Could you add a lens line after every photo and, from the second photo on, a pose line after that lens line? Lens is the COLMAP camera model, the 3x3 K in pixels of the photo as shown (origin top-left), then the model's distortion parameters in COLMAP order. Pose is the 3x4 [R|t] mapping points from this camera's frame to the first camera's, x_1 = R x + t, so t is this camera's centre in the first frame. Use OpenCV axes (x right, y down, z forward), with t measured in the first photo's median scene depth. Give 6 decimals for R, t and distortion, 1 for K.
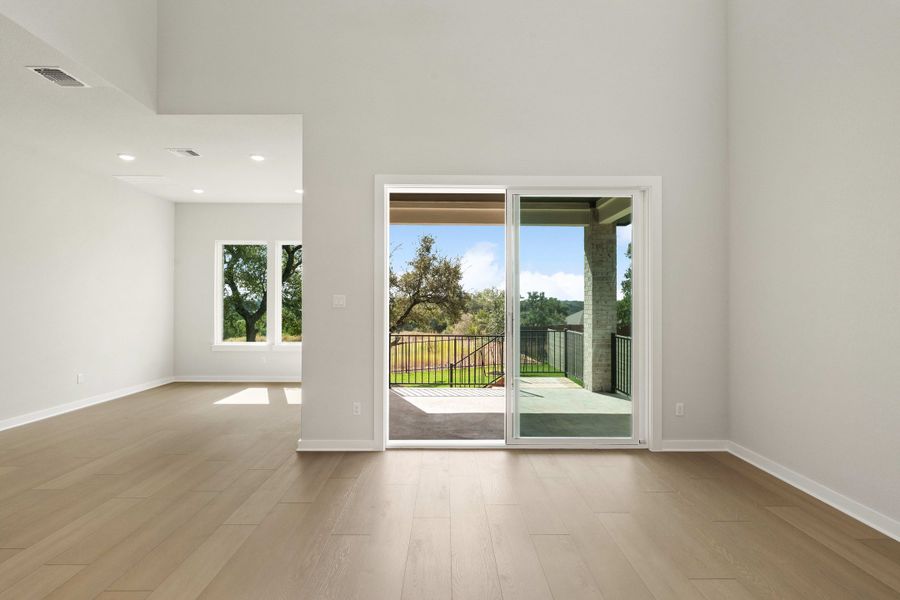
lens RADIAL K [[454.0, 0, 447.9], [0, 454.0, 301.2], [0, 0, 1]] dist [-0.002366, 0.002750]
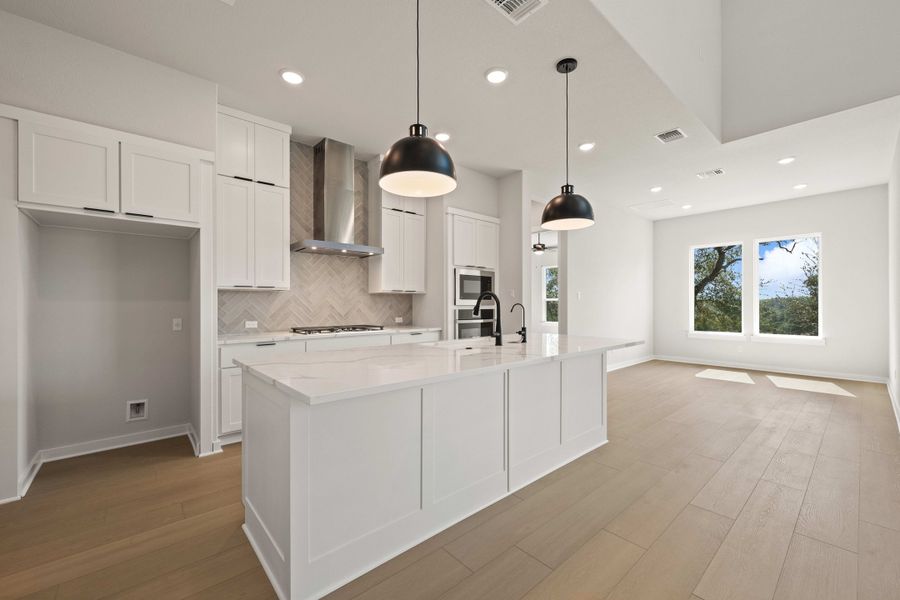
lens RADIAL K [[366.5, 0, 448.7], [0, 366.5, 303.0], [0, 0, 1]] dist [-0.003304, 0.000597]
pose [[0.651921, -0.005770, -0.758265, -0.226194], [0.008133, 0.999967, -0.000617, 0.014403], [0.758243, -0.005765, 0.651946, -0.145160]]
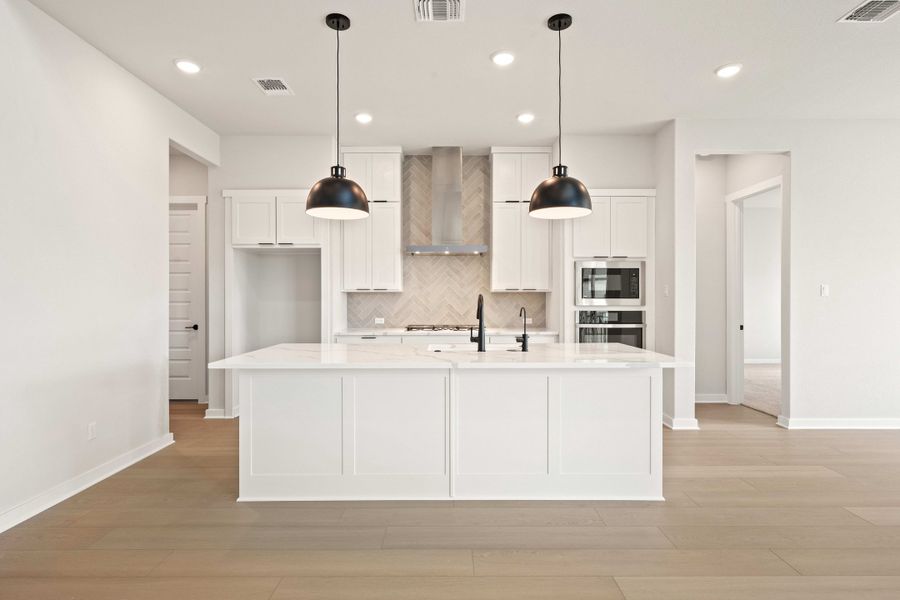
lens RADIAL K [[454.0, 0, 448.9], [0, 454.0, 297.5], [0, 0, 1]] dist [-0.002366, 0.002750]
pose [[-0.008310, -0.003397, -0.999960, -0.023399], [0.008776, 0.999955, -0.003469, 0.006281], [0.999927, -0.008804, -0.008280, 0.126960]]
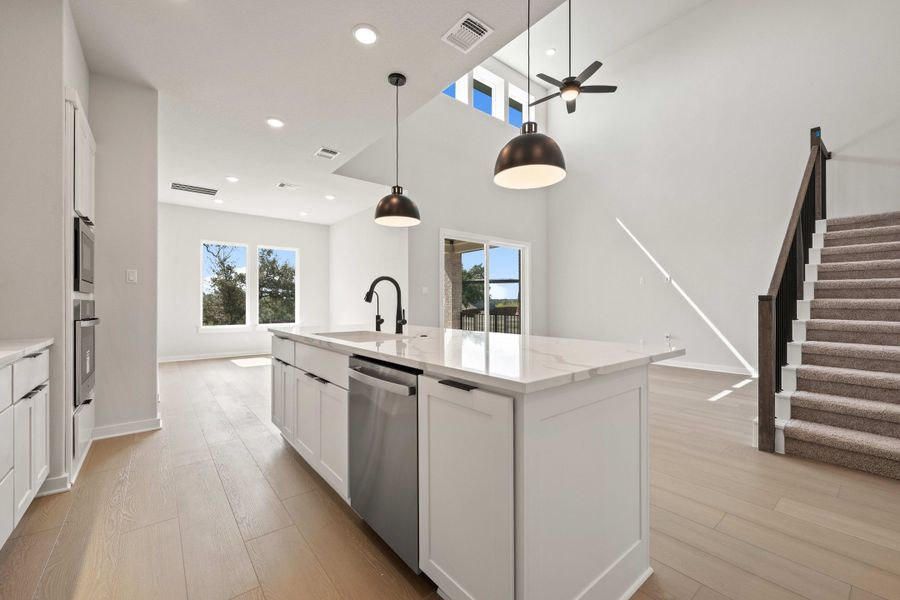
lens RADIAL K [[366.5, 0, 454.1], [0, 366.5, 301.1], [0, 0, 1]] dist [-0.003304, 0.000597]
pose [[0.774576, 0.001401, 0.632479, -0.691452], [-0.002652, 0.999996, 0.001032, 0.026210], [-0.632475, -0.002477, 0.774577, -0.177199]]
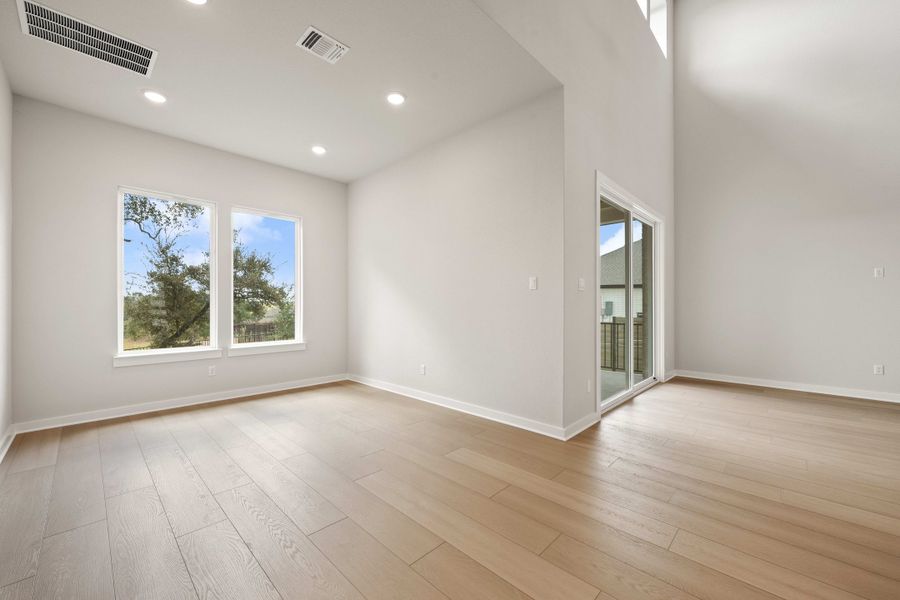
lens RADIAL K [[351.9, 0, 445.1], [0, 351.9, 306.6], [0, 0, 1]] dist [0.000058, -0.000263]
pose [[0.700484, 0.002389, 0.713664, -0.622465], [-0.007237, 0.999967, 0.003756, 0.031340], [-0.713631, -0.007796, 0.700478, 0.401039]]
